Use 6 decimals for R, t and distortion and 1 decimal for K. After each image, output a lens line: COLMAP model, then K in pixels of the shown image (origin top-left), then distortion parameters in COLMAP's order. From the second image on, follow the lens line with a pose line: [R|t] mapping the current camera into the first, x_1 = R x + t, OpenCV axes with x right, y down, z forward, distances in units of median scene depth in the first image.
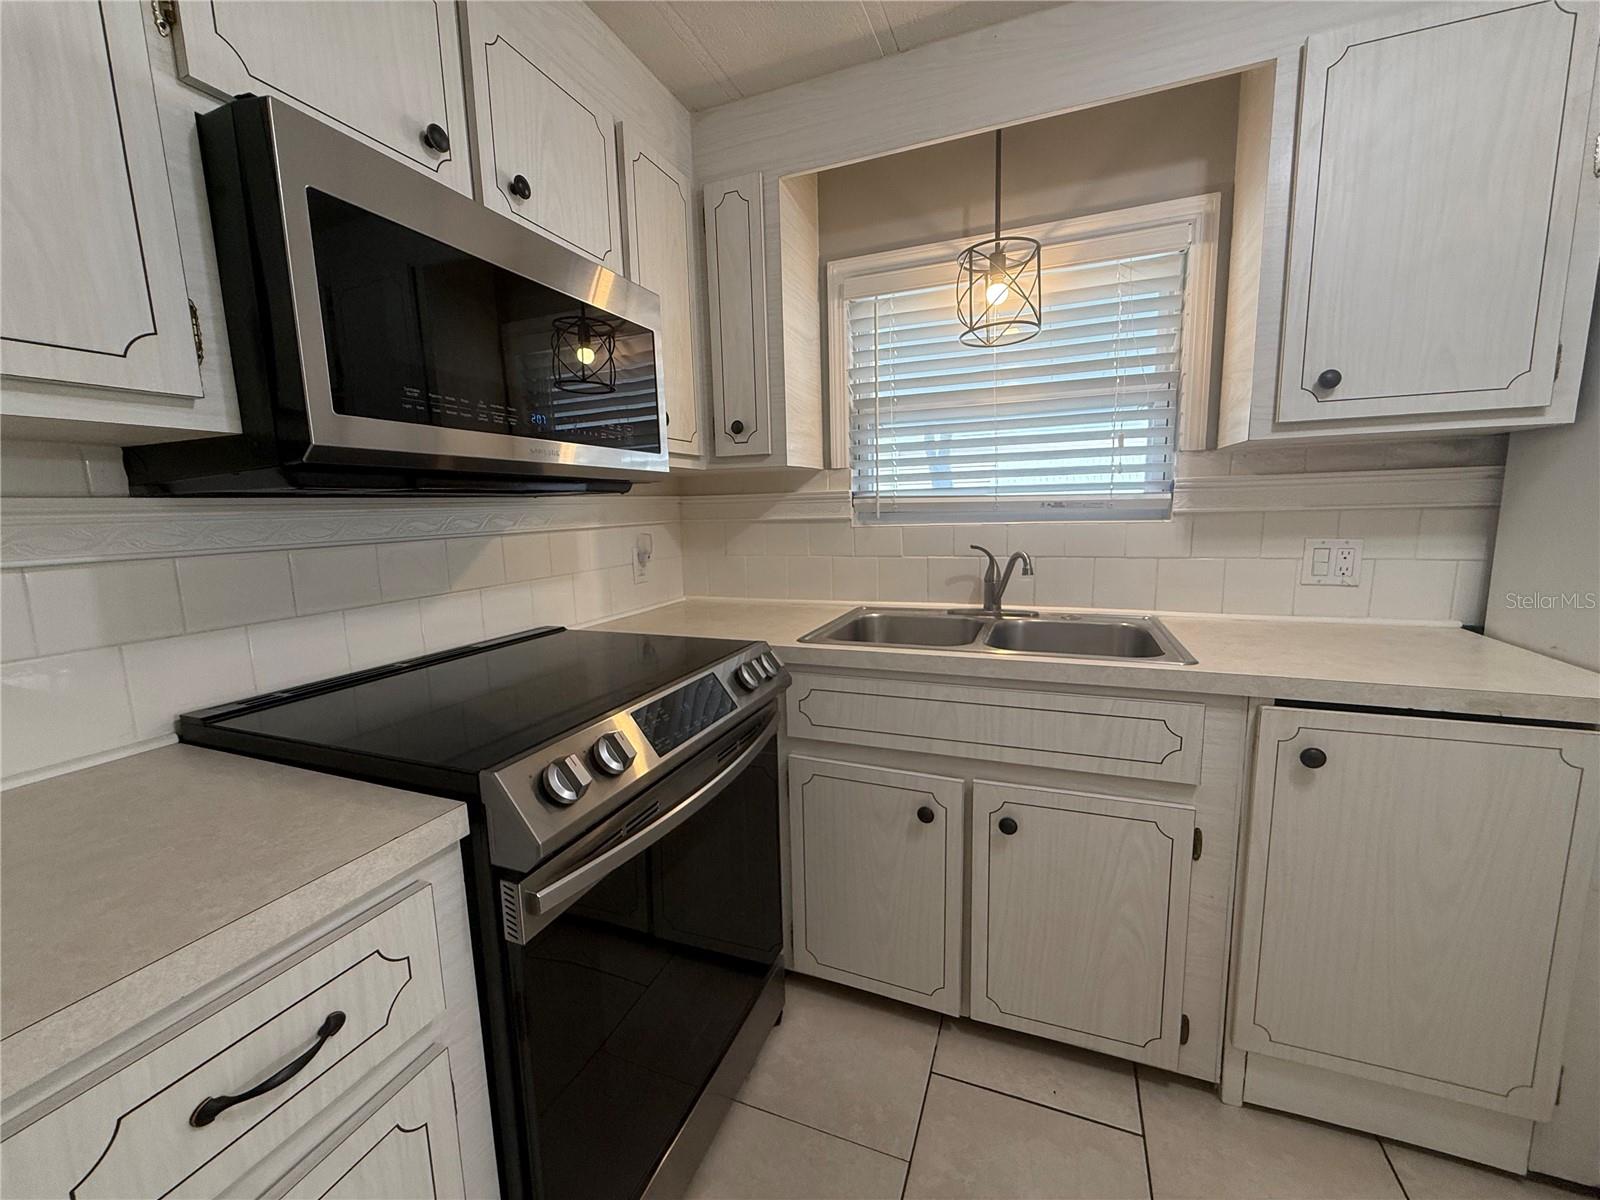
lens RADIAL K [[635.9, 0, 800.5], [0, 635.9, 602.1], [0, 0, 1]] dist [-0.000869, -0.000102]
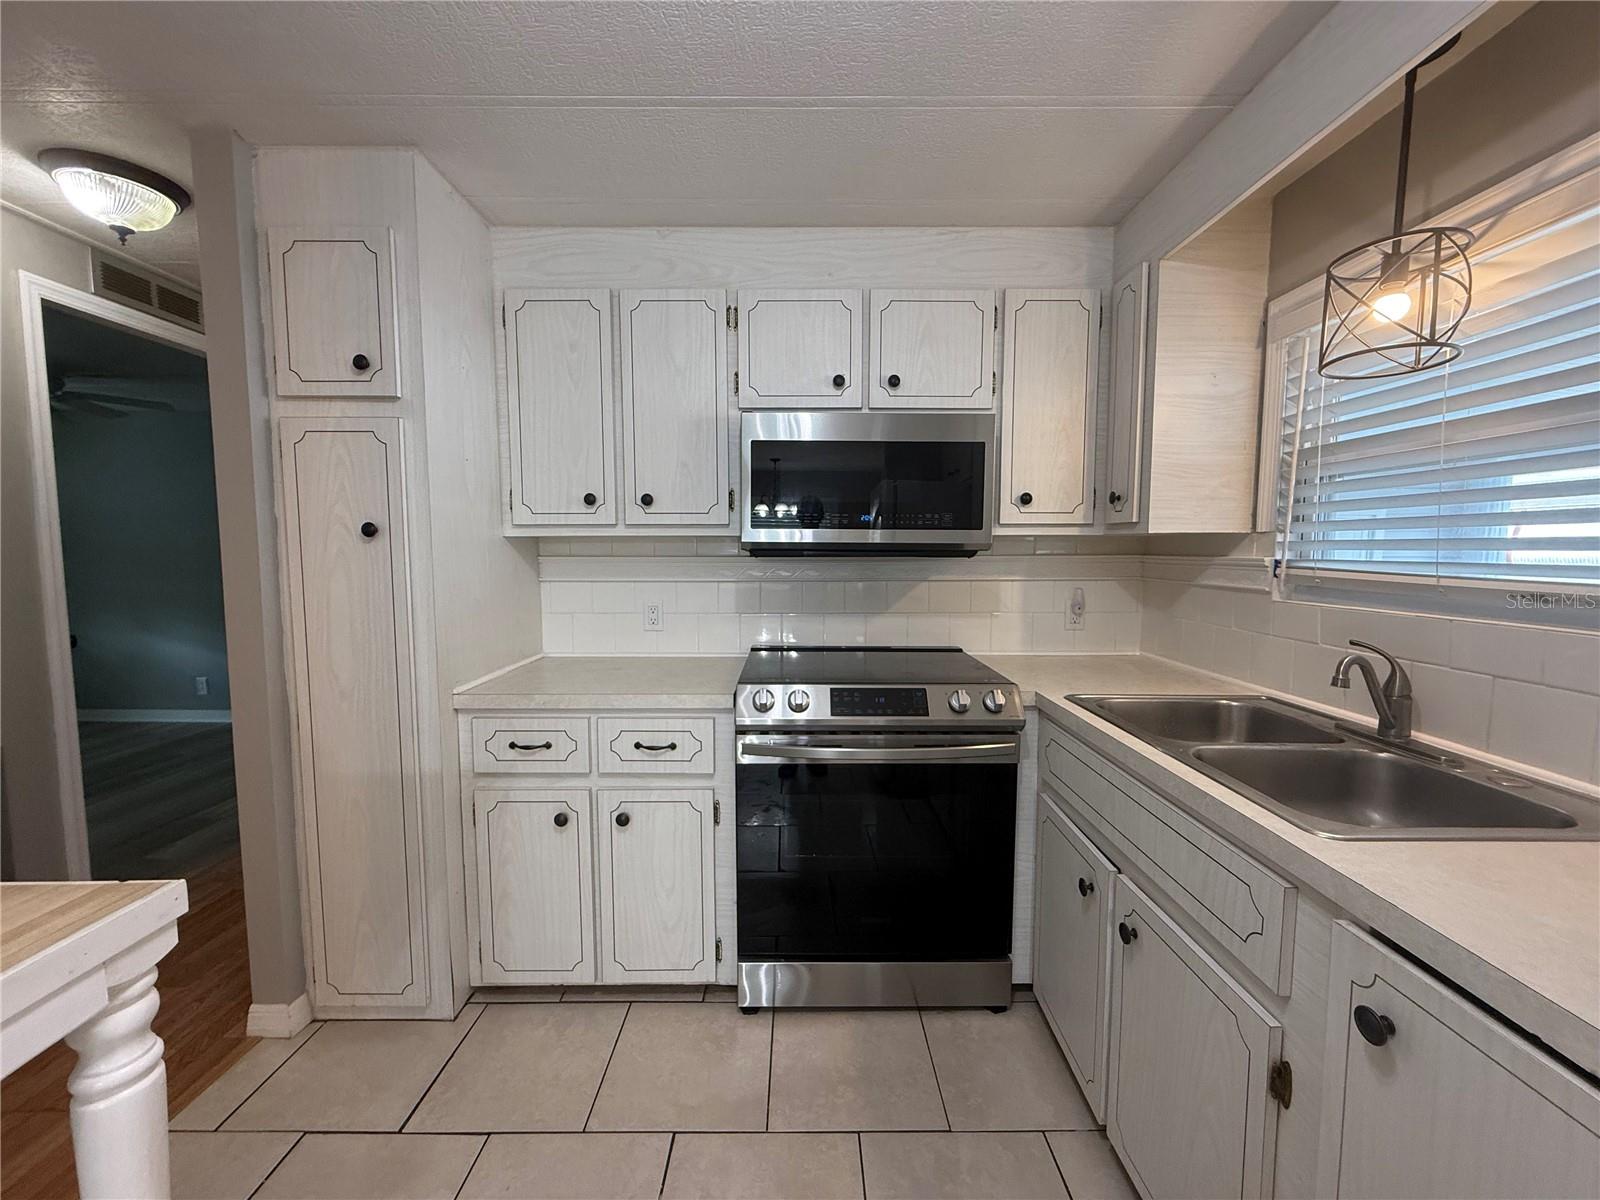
lens RADIAL K [[635.9, 0, 798.6], [0, 635.9, 599.0], [0, 0, 1]] dist [-0.000869, -0.000102]
pose [[0.372593, 0.100979, -0.922485, 0.884880], [-0.149373, 0.987626, 0.047778, -0.094441], [0.915894, 0.119993, 0.383066, 0.142654]]
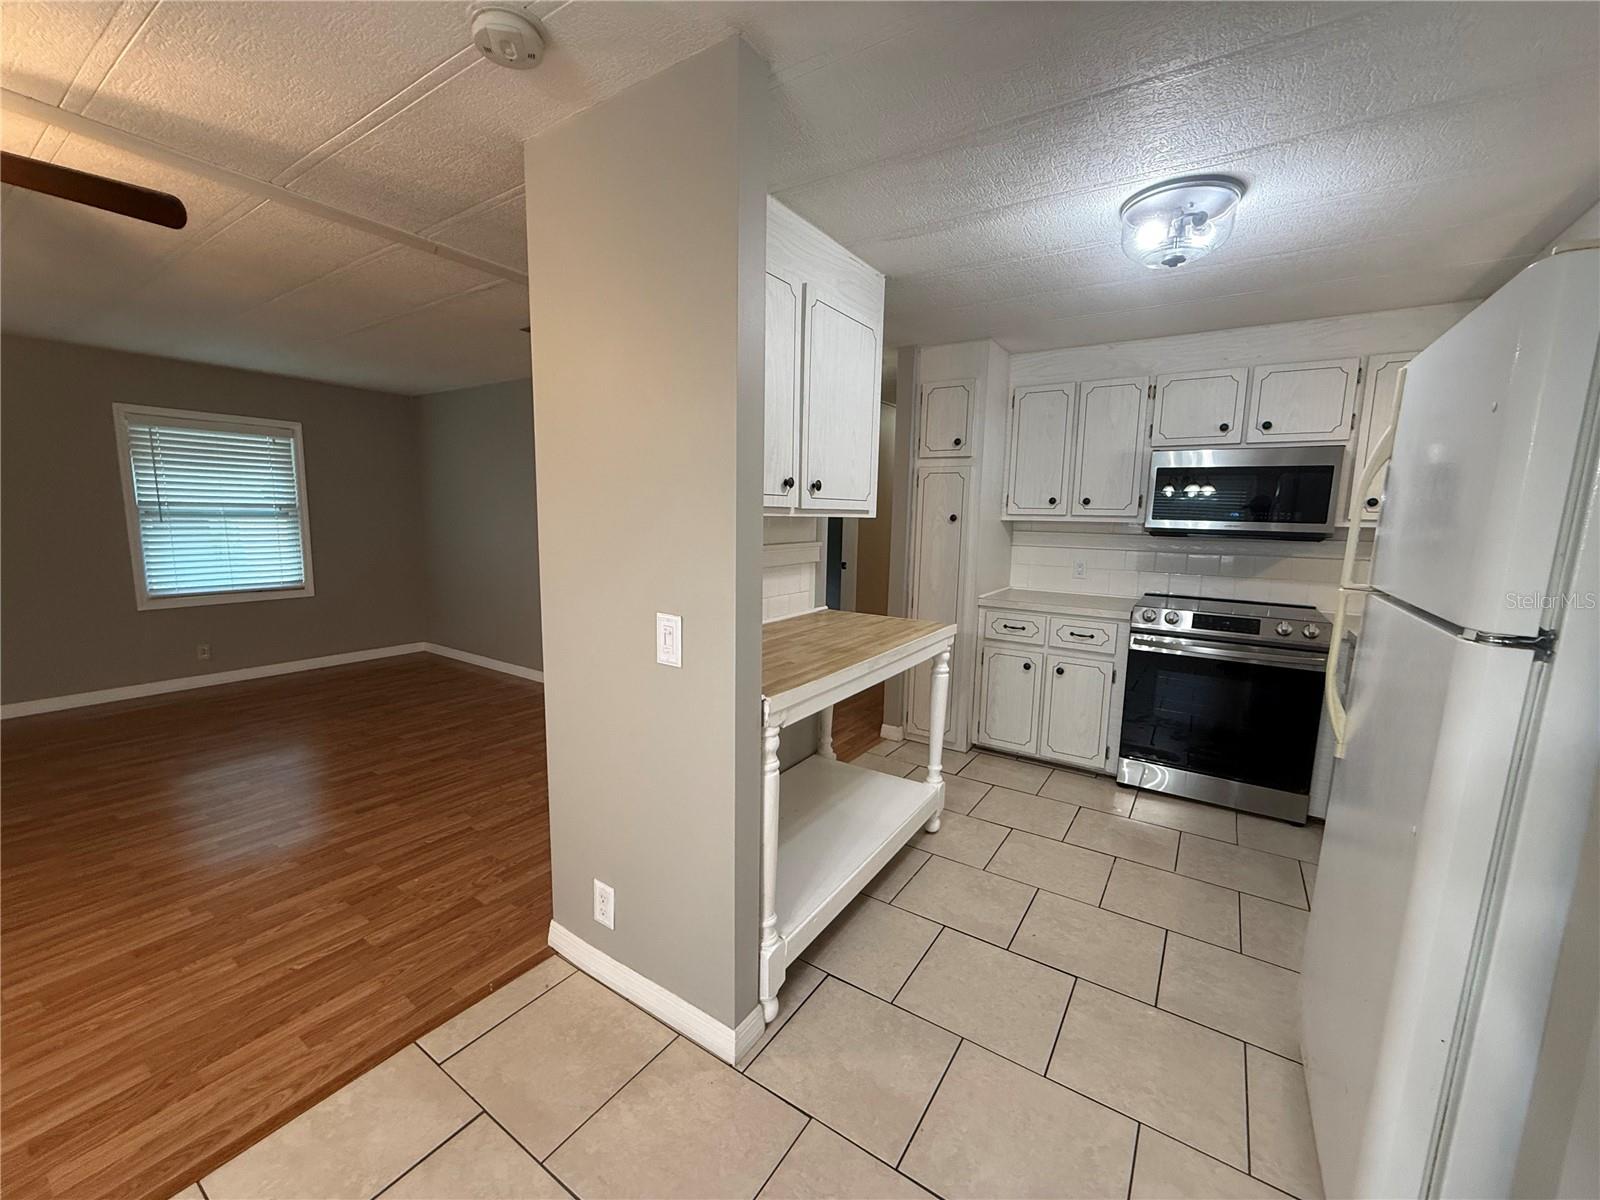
lens RADIAL K [[635.9, 0, 798.7], [0, 635.9, 599.7], [0, 0, 1]] dist [-0.000869, -0.000102]
pose [[-0.202486, 0.157951, -0.966463, 2.108565], [-0.160485, 0.968212, 0.191860, -0.118123], [0.966046, 0.193952, -0.170701, -0.234626]]
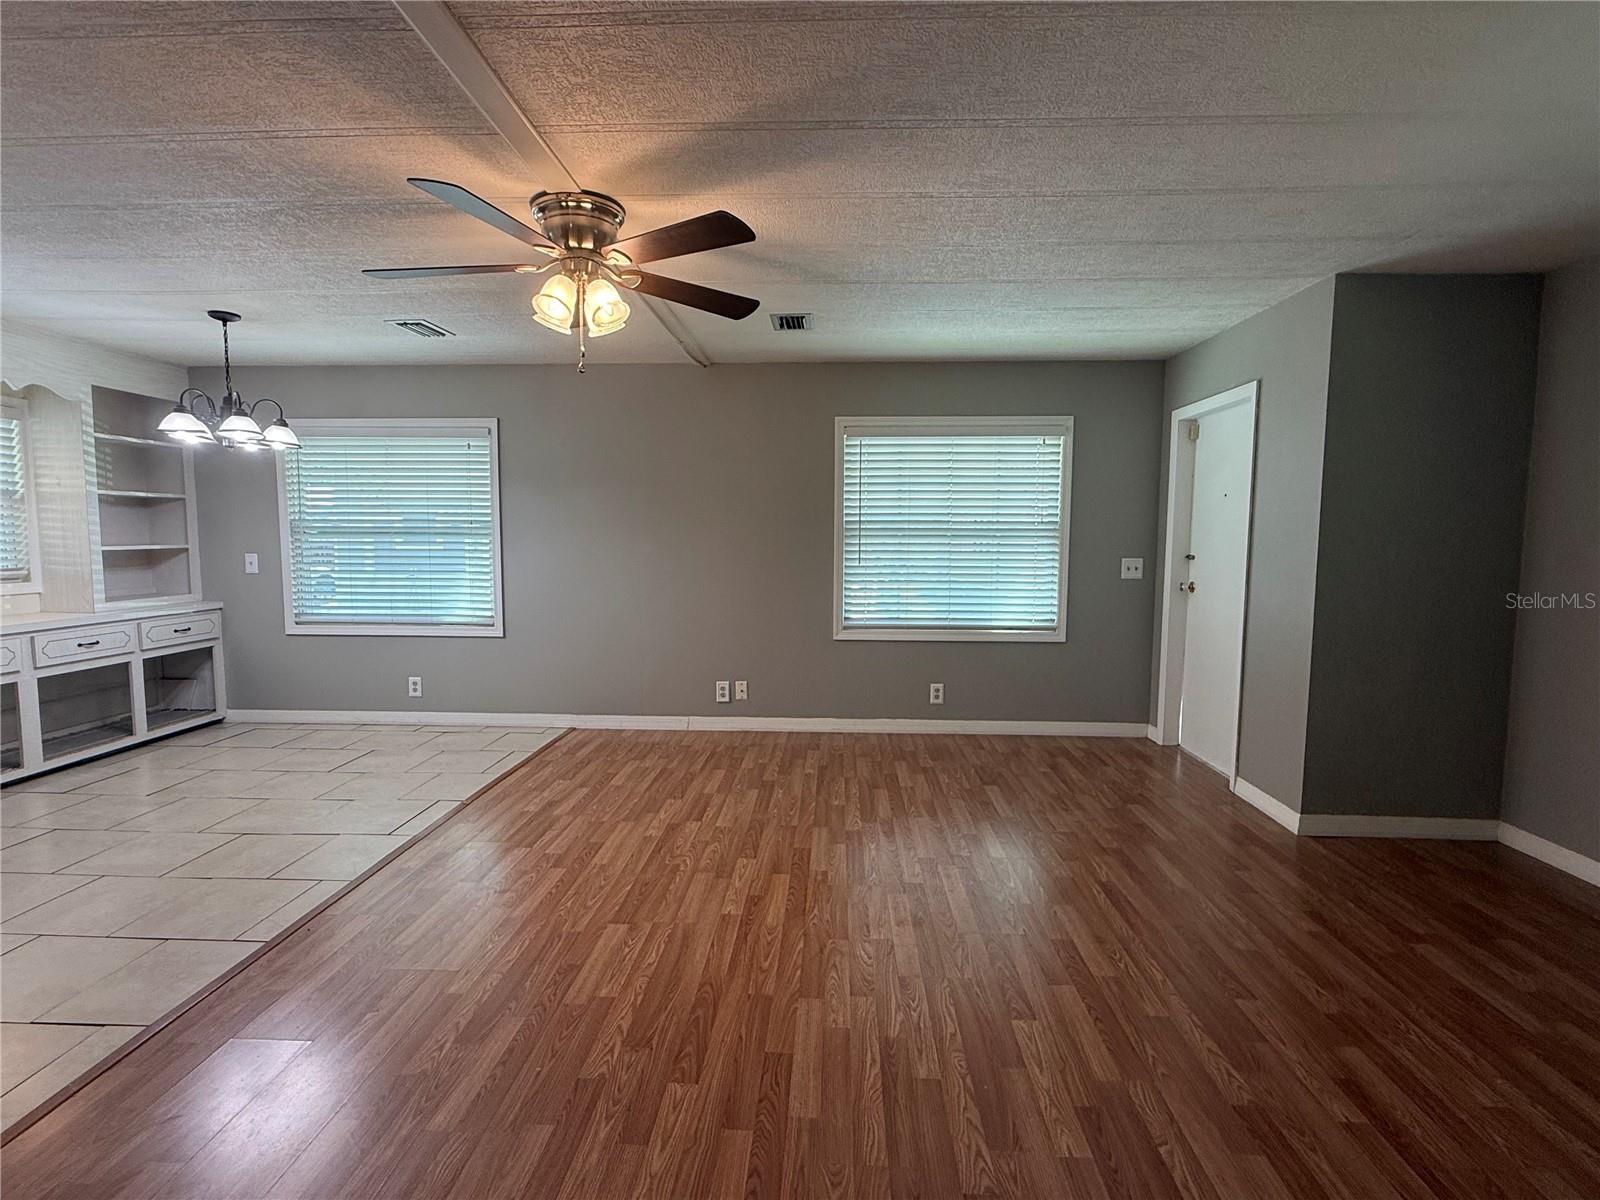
lens RADIAL K [[767.0, 0, 803.3], [0, 767.0, 600.3], [0, 0, 1]] dist [0.002966, -0.000330]
pose [[-0.331688, -0.052014, 0.941954, -0.345202], [0.143351, 0.984105, 0.104819, 0.250946], [-0.932434, 0.169797, -0.318959, -1.710777]]
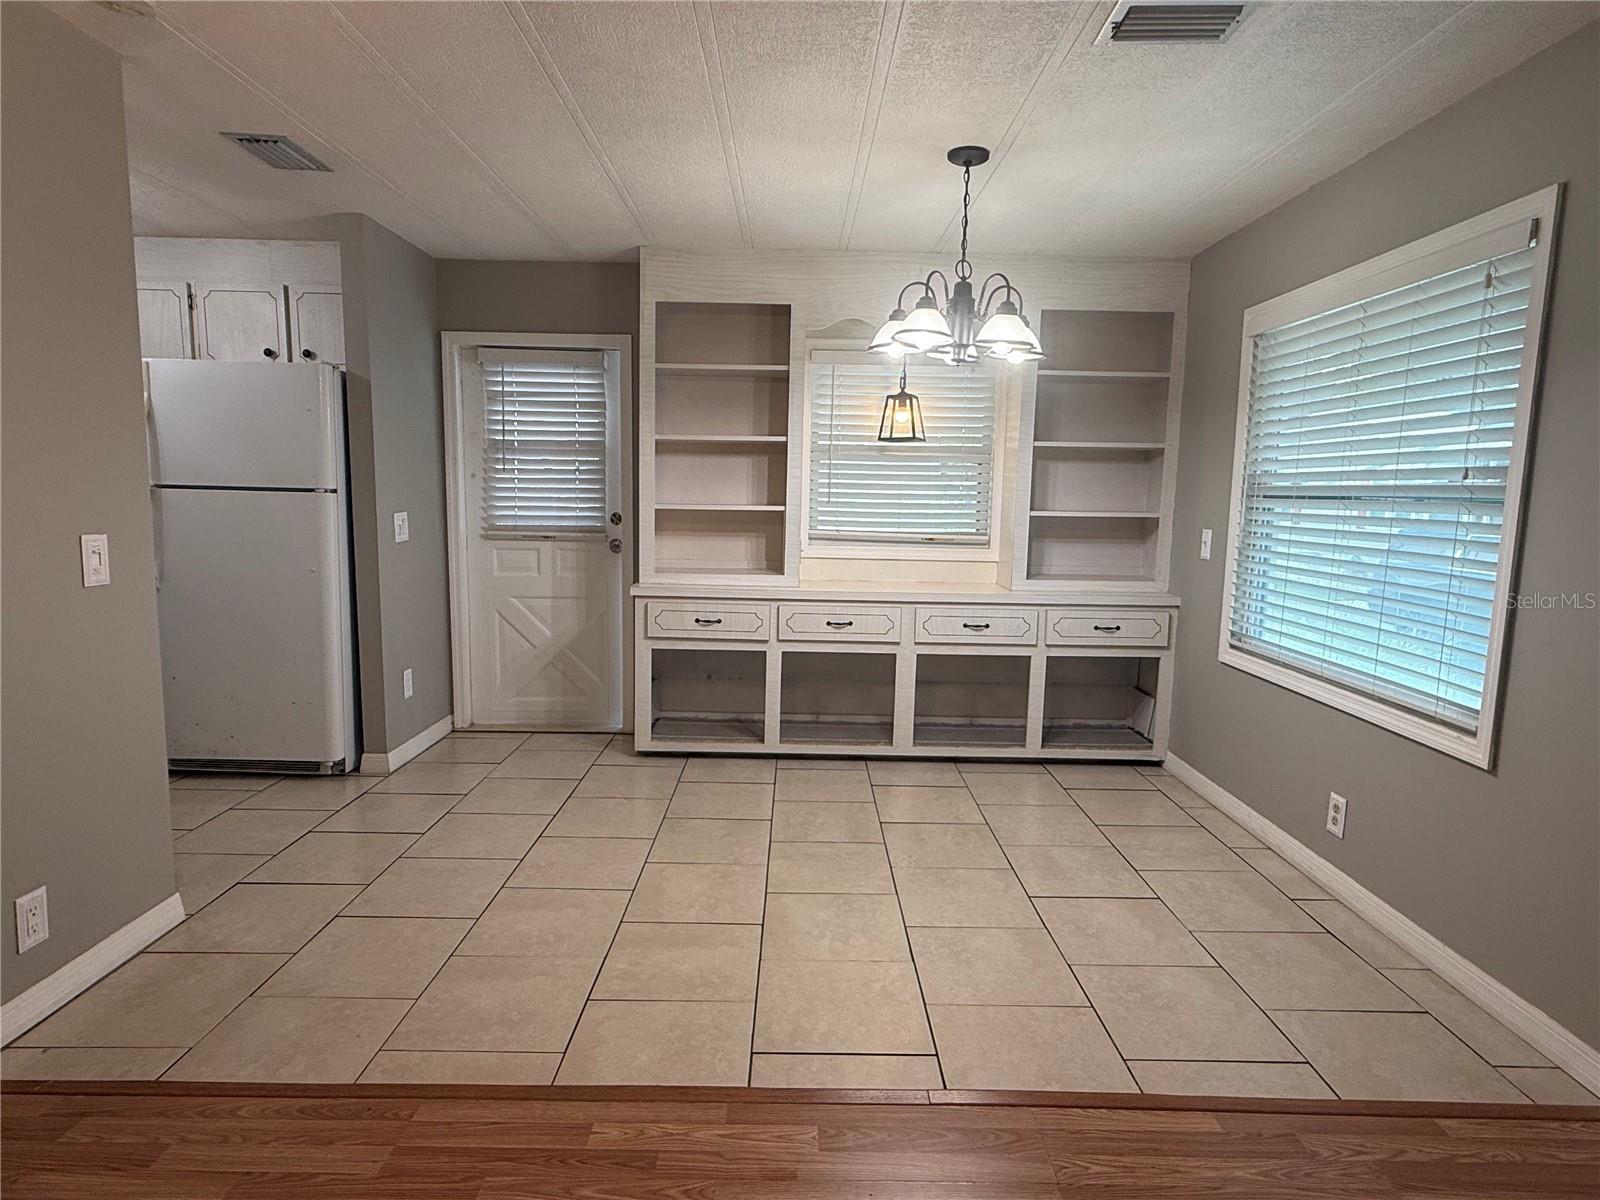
lens RADIAL K [[897.6, 0, 799.6], [0, 897.6, 604.7], [0, 0, 1]] dist [0.000985, -0.001221]
pose [[0.925368, -0.001249, 0.379069, 1.652398], [0.009502, 0.999757, -0.019902, 0.313066], [-0.378952, 0.022019, 0.925154, -2.514219]]
